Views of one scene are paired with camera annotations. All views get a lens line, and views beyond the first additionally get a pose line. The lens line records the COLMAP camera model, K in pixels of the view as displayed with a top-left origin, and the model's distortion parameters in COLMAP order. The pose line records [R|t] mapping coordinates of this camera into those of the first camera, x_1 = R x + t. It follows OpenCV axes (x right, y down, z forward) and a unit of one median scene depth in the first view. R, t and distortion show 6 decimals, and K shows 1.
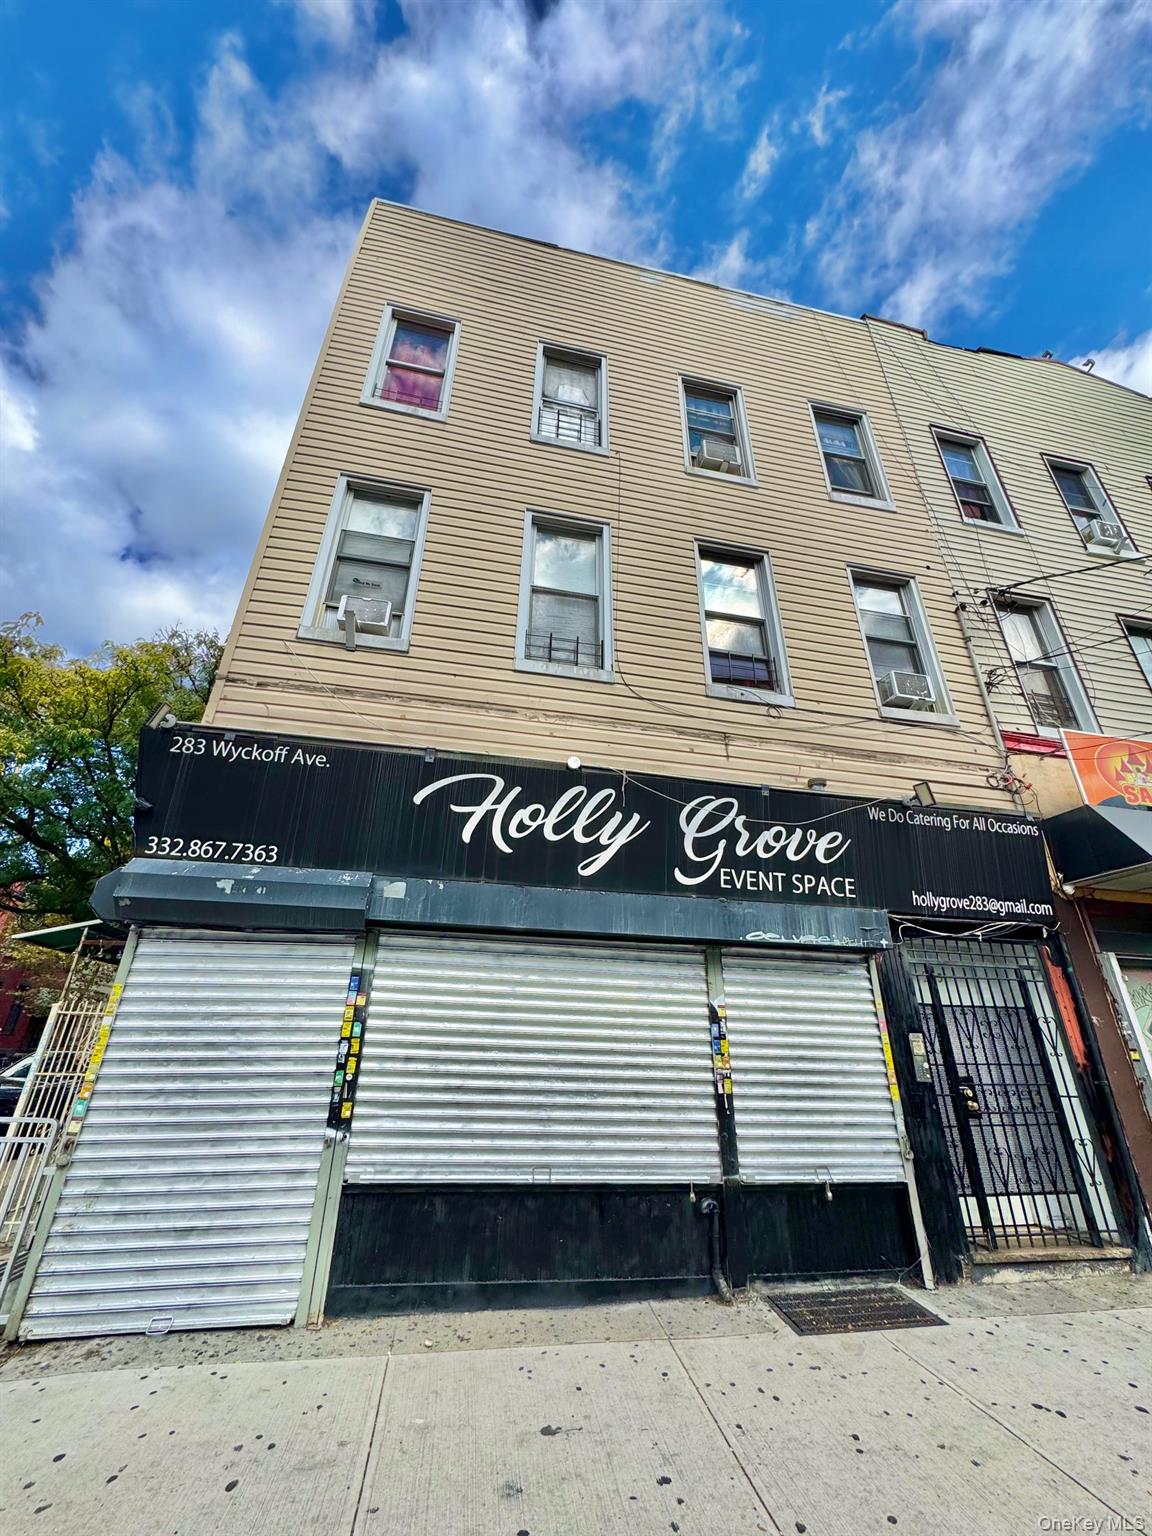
lens RADIAL K [[617.3, 0, 575.7], [0, 617.3, 762.2], [0, 0, 1]] dist [-0.000103, -0.000202]
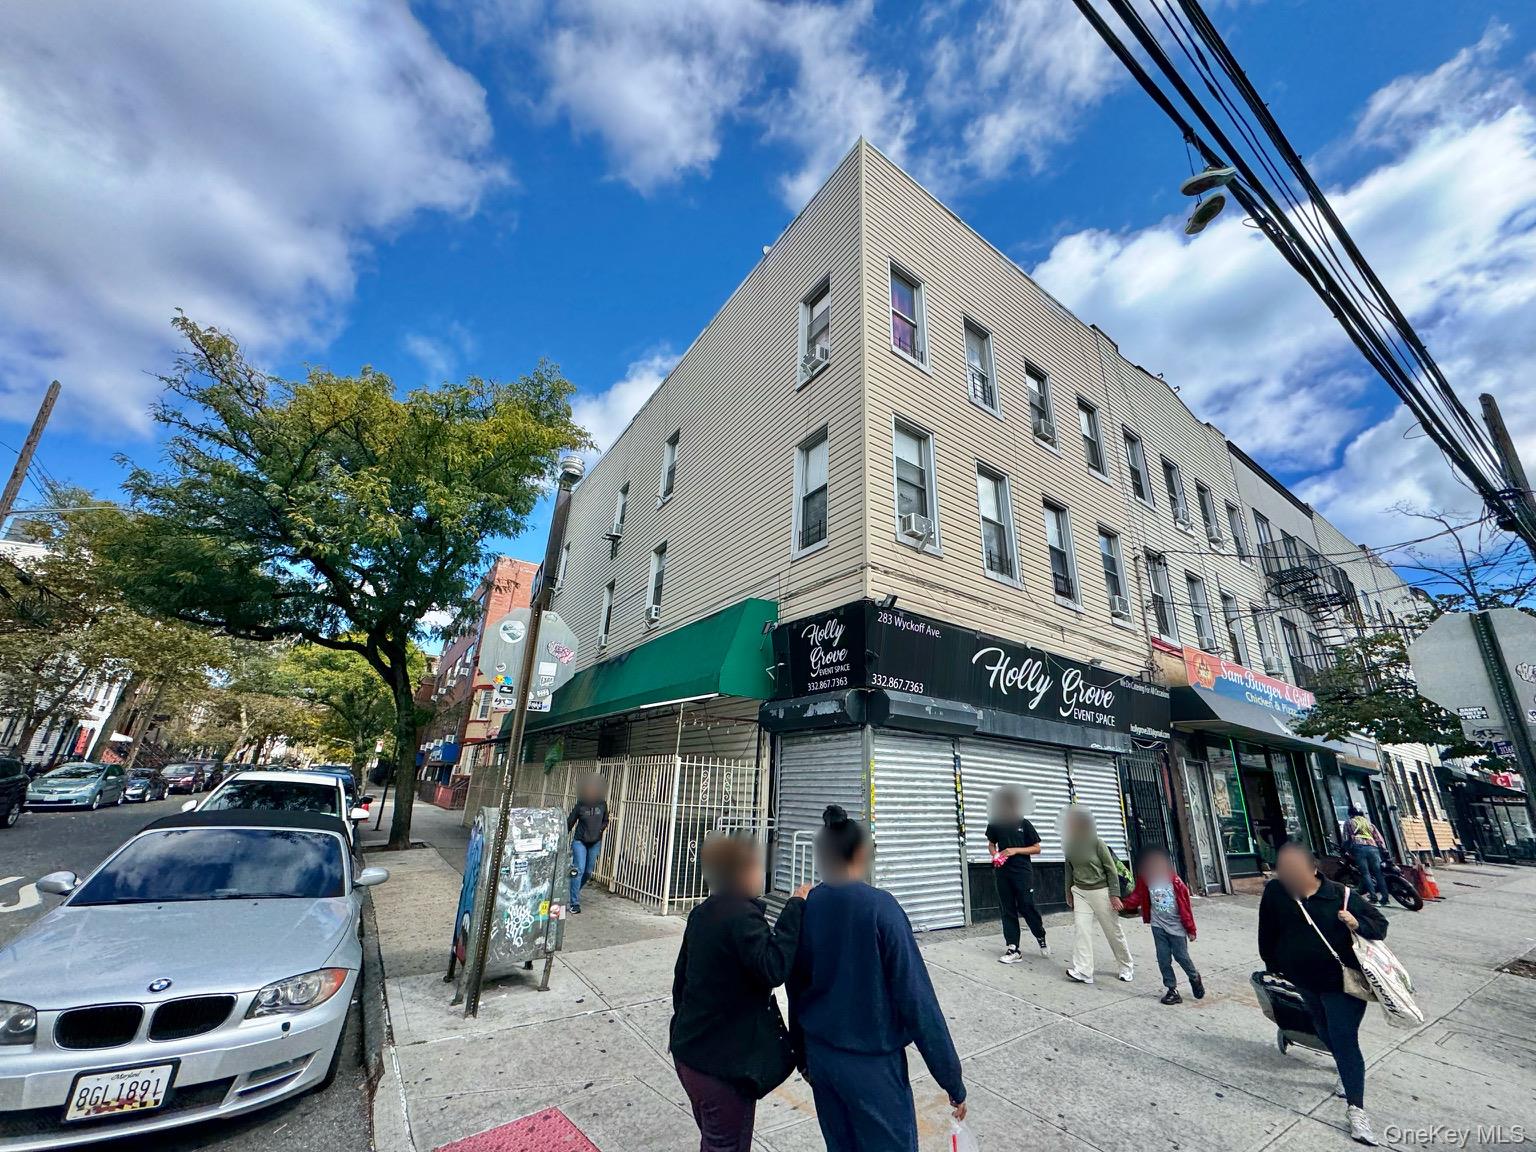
lens RADIAL K [[617.3, 0, 767.2], [0, 617.3, 581.0], [0, 0, 1]] dist [-0.000103, -0.000202]
pose [[0.912103, 0.153087, 0.380306, -1.423626], [-0.197835, 0.976862, 0.081252, -0.177940], [-0.359068, -0.149348, 0.921285, -0.346295]]
